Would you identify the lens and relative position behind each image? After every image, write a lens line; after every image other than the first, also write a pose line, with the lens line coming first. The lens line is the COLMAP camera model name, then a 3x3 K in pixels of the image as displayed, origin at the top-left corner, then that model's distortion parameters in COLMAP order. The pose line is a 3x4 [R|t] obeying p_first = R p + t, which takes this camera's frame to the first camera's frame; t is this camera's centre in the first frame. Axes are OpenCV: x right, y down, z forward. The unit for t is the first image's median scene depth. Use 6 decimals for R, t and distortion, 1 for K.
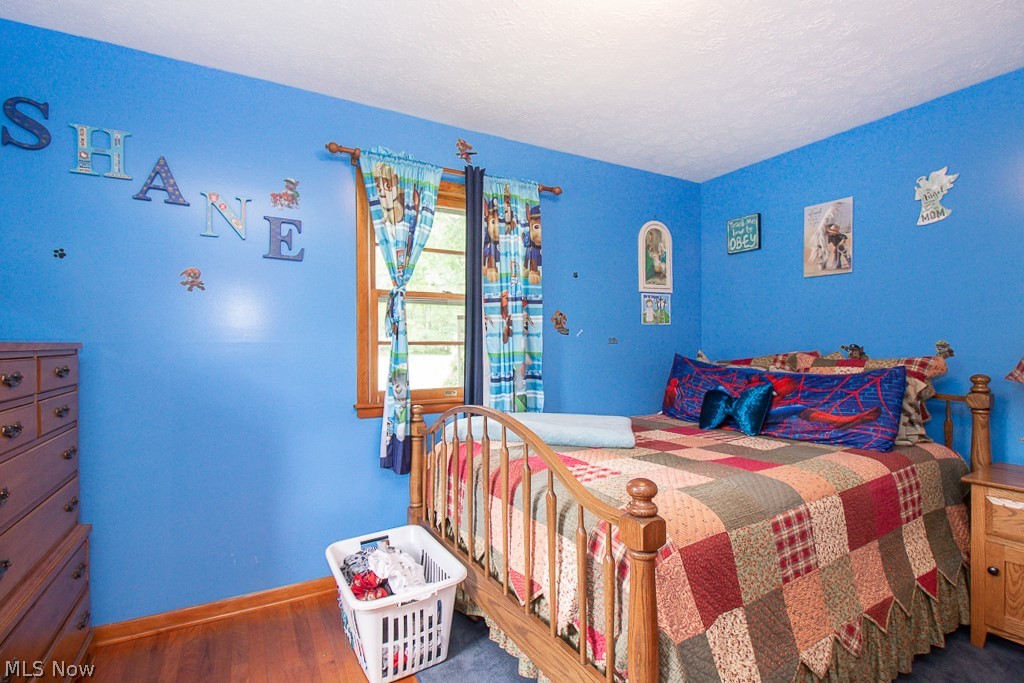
lens RADIAL K [[478.1, 0, 506.3], [0, 478.1, 340.9], [0, 0, 1]] dist [0.011515, -0.007652]
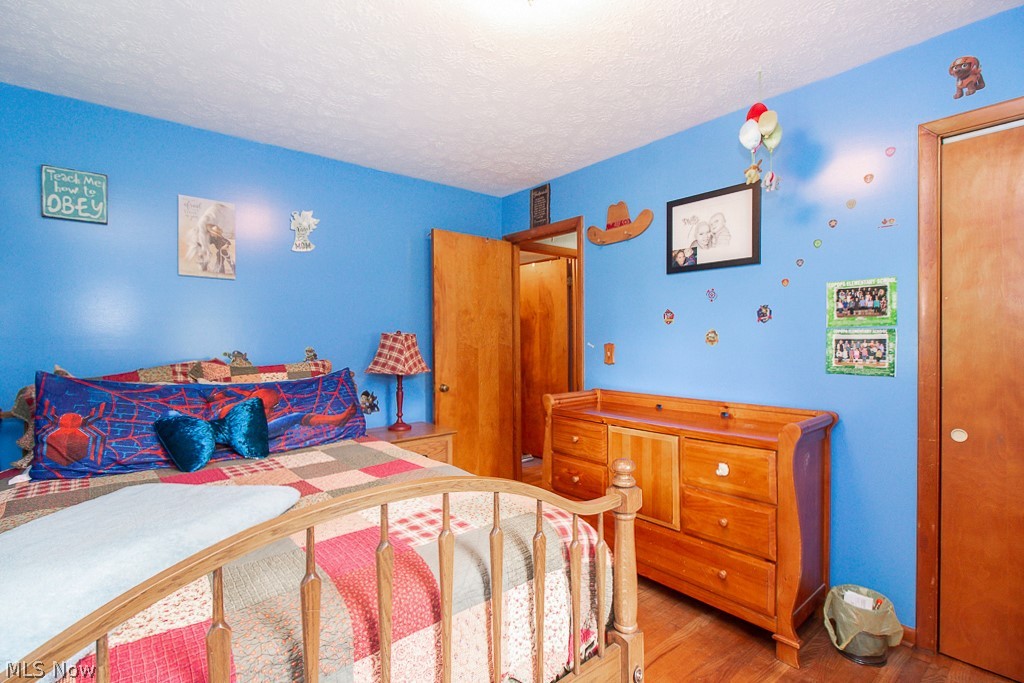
lens RADIAL K [[478.1, 0, 507.9], [0, 478.1, 342.9], [0, 0, 1]] dist [0.011515, -0.007652]
pose [[-0.198144, 0.000105, 0.980173, -0.346197], [0.003416, 0.999994, 0.000583, -0.008200], [-0.980167, 0.003464, -0.198143, 0.591084]]
